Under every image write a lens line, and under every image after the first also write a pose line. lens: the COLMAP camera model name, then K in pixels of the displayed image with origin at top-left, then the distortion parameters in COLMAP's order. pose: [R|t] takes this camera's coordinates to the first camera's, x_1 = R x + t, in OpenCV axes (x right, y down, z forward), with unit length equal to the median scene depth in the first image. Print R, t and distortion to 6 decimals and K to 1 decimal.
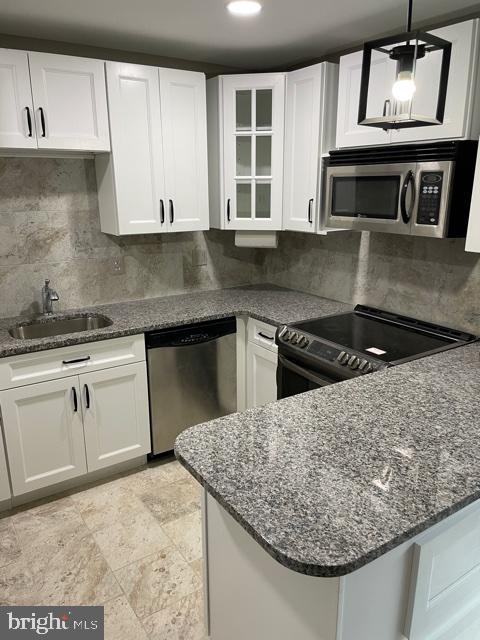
lens RADIAL K [[484.5, 0, 243.0], [0, 484.5, 323.9], [0, 0, 1]] dist [0.069858, -0.096375]
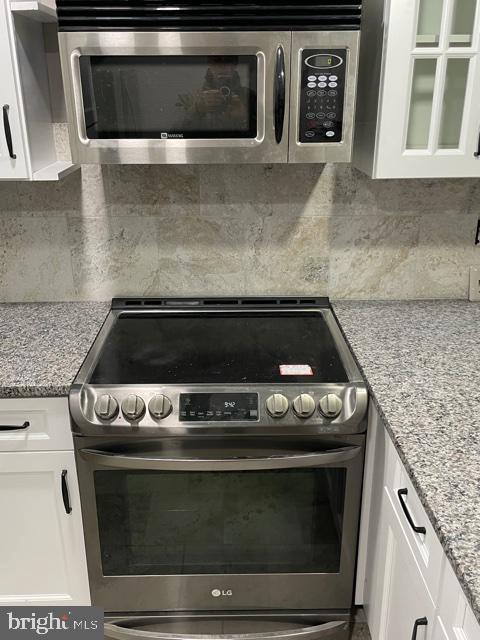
lens RADIAL K [[590.2, 0, 240.1], [0, 590.2, 319.3], [0, 0, 1]] dist [0.037485, 0.000000]
pose [[0.538968, -0.304533, 0.785349, -0.249823], [0.235122, 0.949689, 0.206900, -0.137177], [-0.808845, 0.073140, 0.583455, 0.540953]]
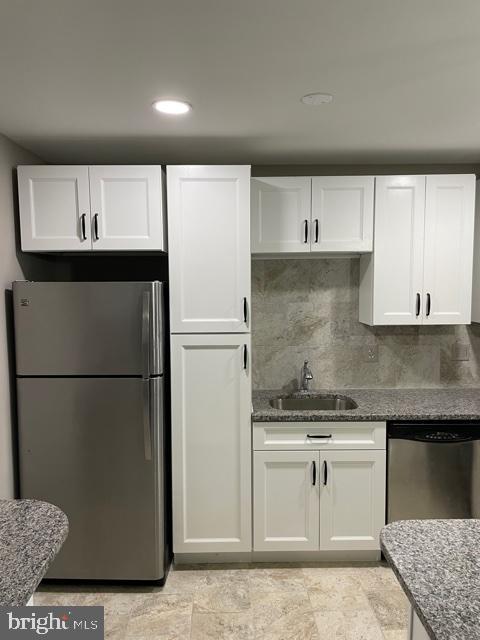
lens RADIAL K [[484.5, 0, 235.7], [0, 484.5, 317.3], [0, 0, 1]] dist [0.069858, -0.096375]
pose [[0.838565, 0.040573, -0.543289, 0.076287], [-0.144594, 0.978034, -0.150140, 0.004902], [0.525263, 0.204459, 0.826012, -0.046406]]
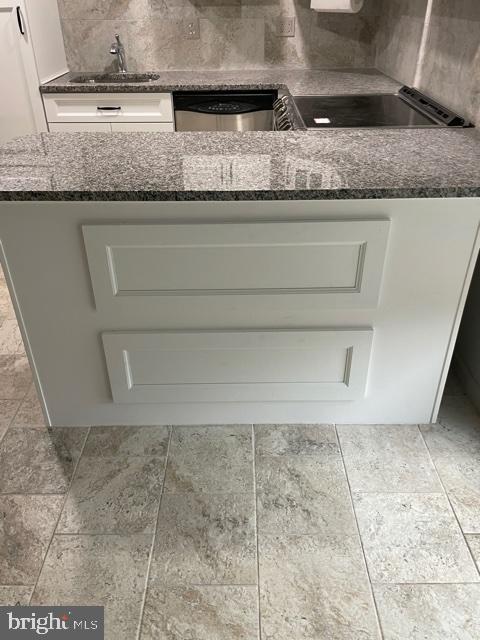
lens RADIAL K [[508.4, 0, 241.2], [0, 508.4, 321.6], [0, 0, 1]] dist [0.041824, -0.042644]
pose [[0.829282, 0.295260, -0.474461, 0.592556], [-0.142166, 0.932557, 0.331853, 0.091260], [0.540445, -0.207748, 0.815328, 0.075813]]
